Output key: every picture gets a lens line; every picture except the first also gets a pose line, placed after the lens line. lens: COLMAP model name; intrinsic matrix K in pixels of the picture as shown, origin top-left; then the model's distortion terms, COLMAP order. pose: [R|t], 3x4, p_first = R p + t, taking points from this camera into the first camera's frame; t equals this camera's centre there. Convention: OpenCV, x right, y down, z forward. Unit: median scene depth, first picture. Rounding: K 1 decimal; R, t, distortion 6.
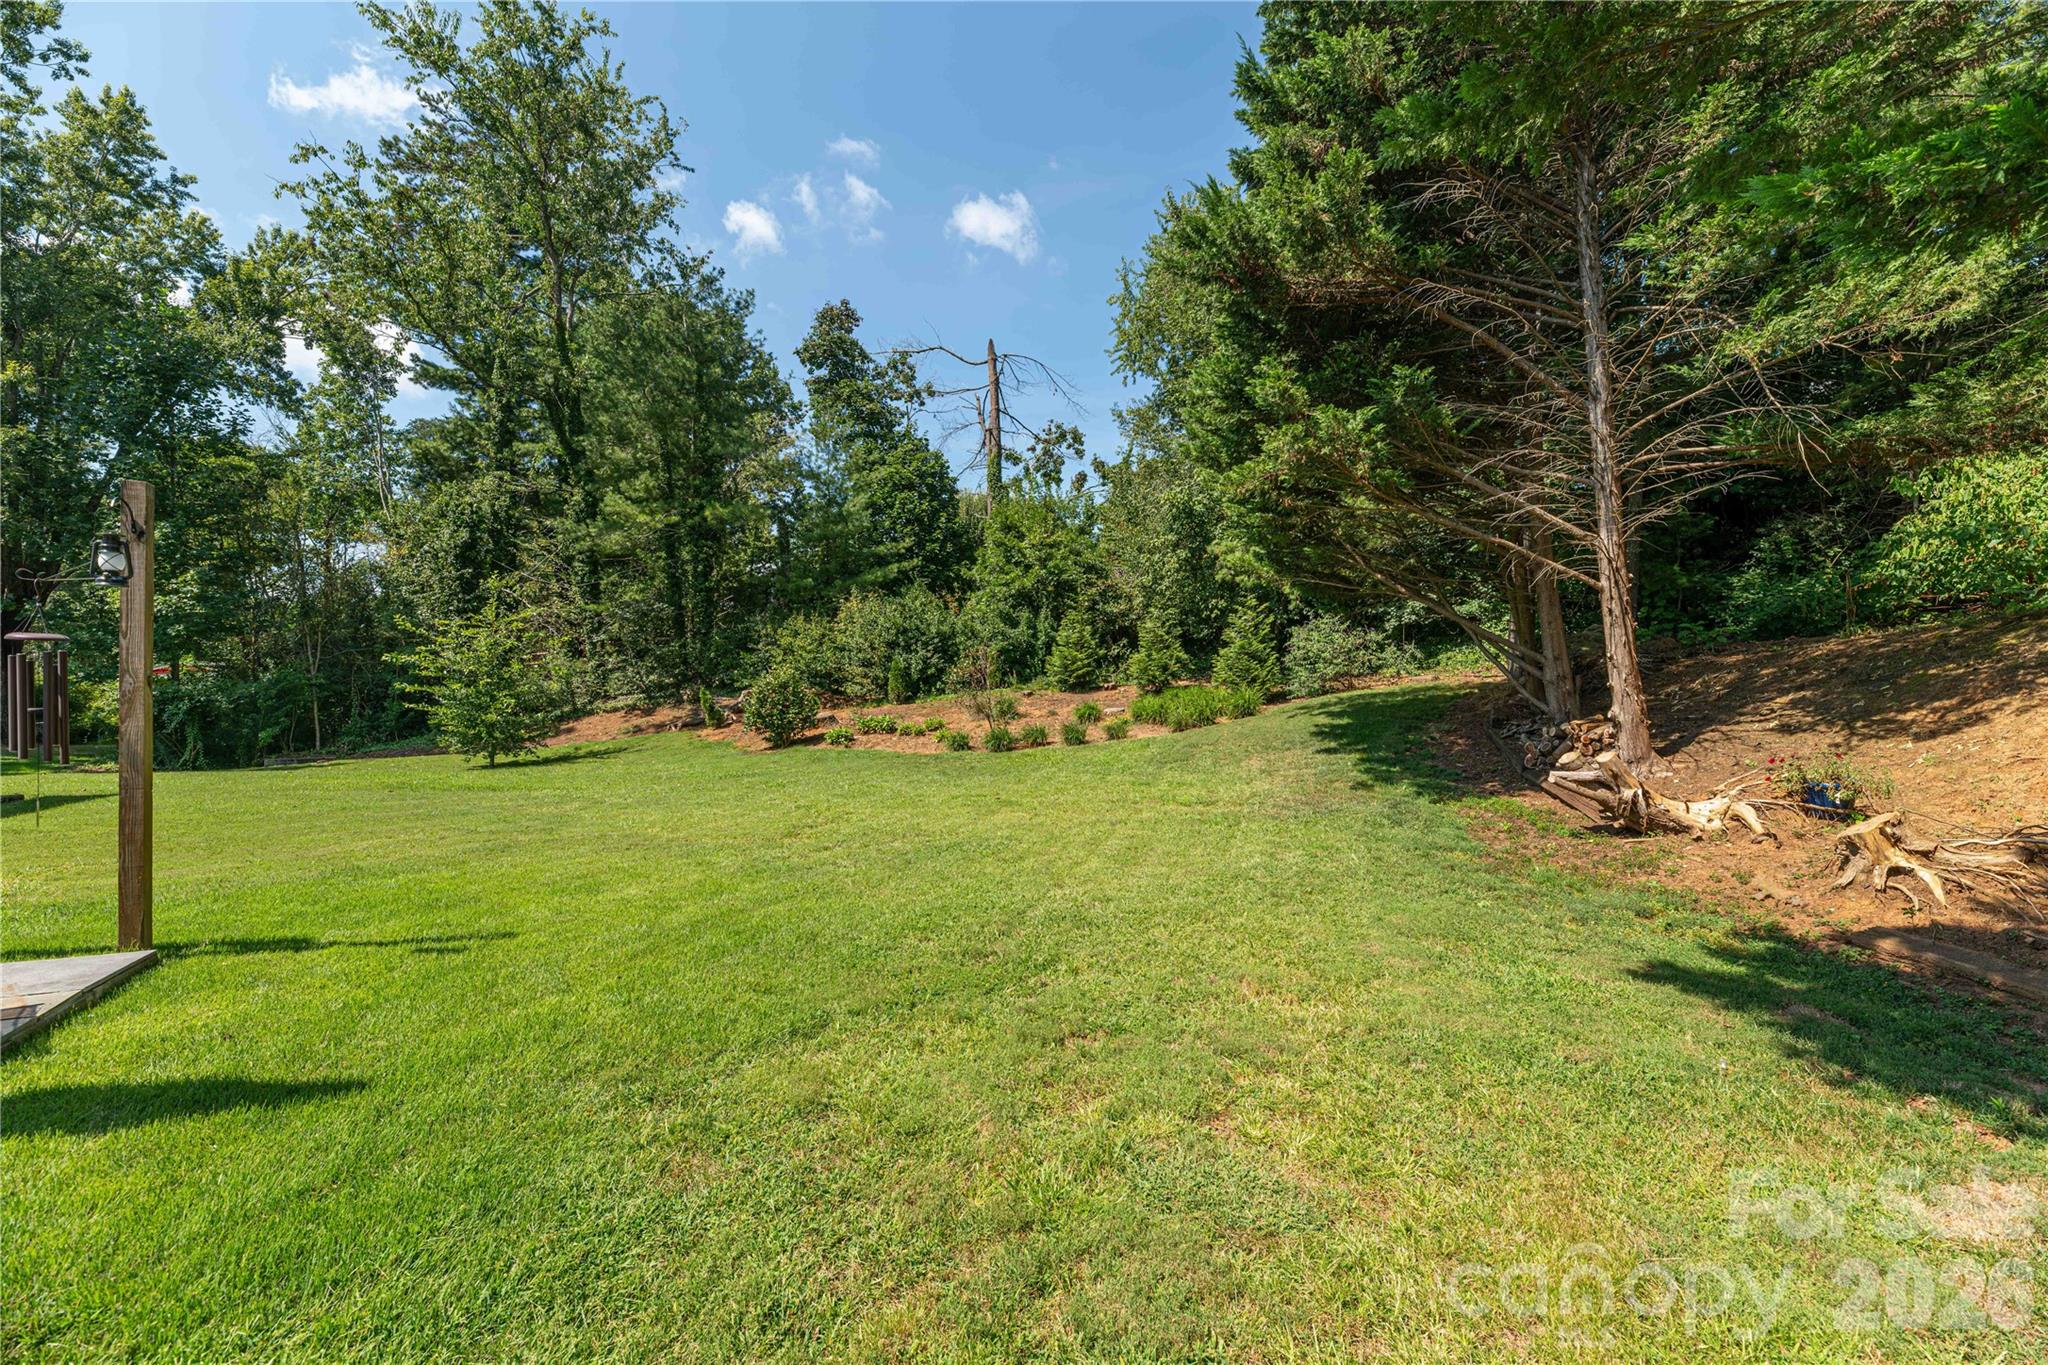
lens RADIAL K [[827.8, 0, 1034.1], [0, 827.8, 689.7], [0, 0, 1]] dist [0.001389, -0.003555]
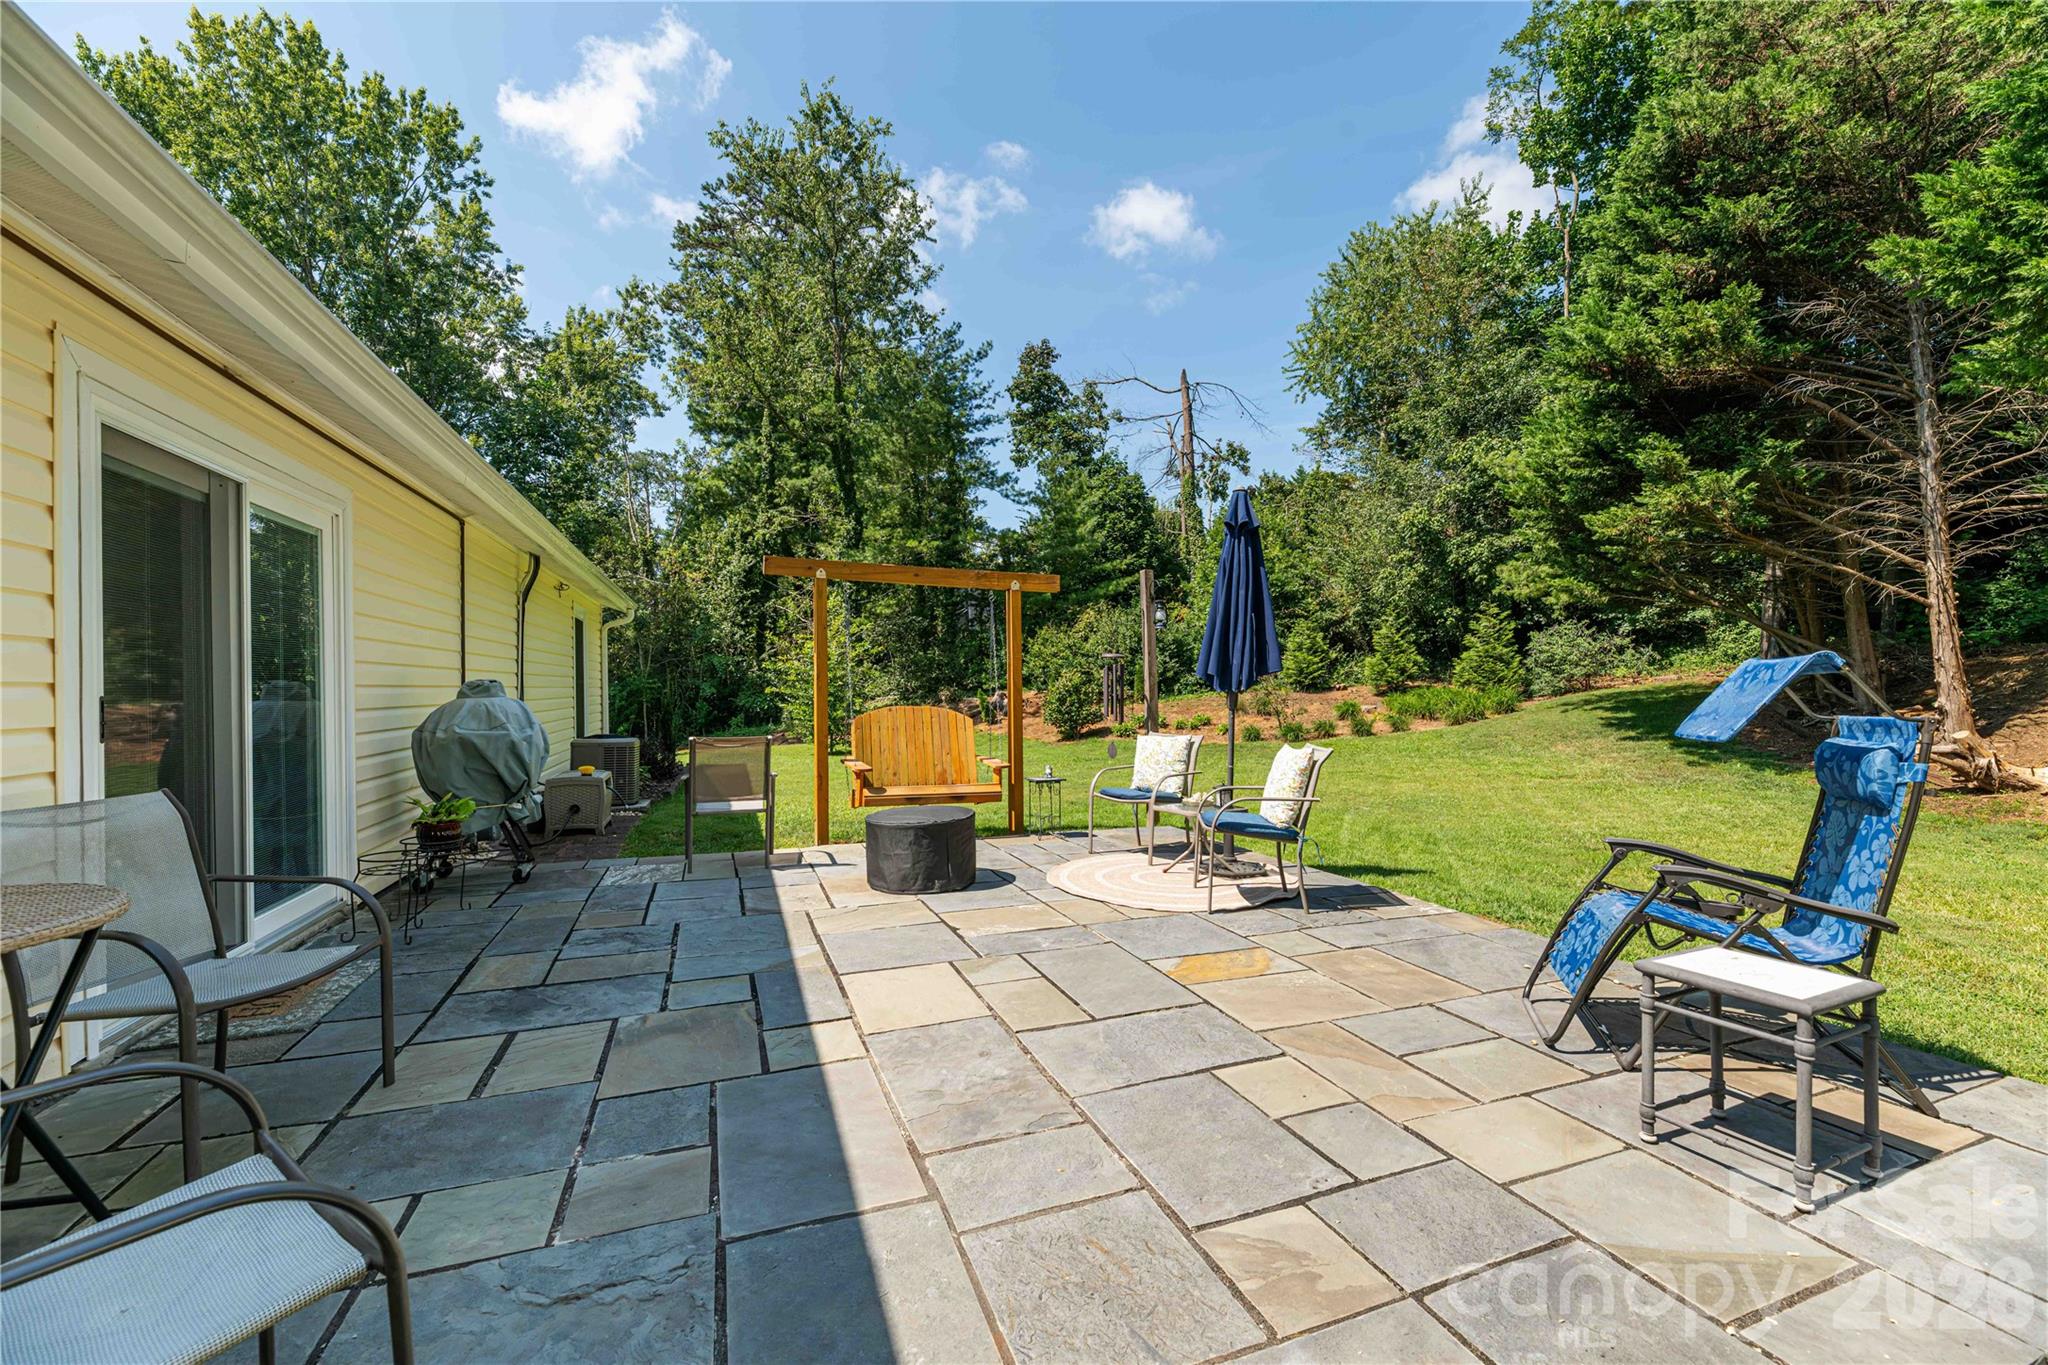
lens RADIAL K [[827.8, 0, 1023.0], [0, 827.8, 688.4], [0, 0, 1]] dist [0.001389, -0.003555]
pose [[0.994478, -0.003106, -0.104898, -0.243579], [0.002484, 0.999979, -0.006060, 0.004387], [0.104915, 0.005766, 0.994464, -0.172486]]
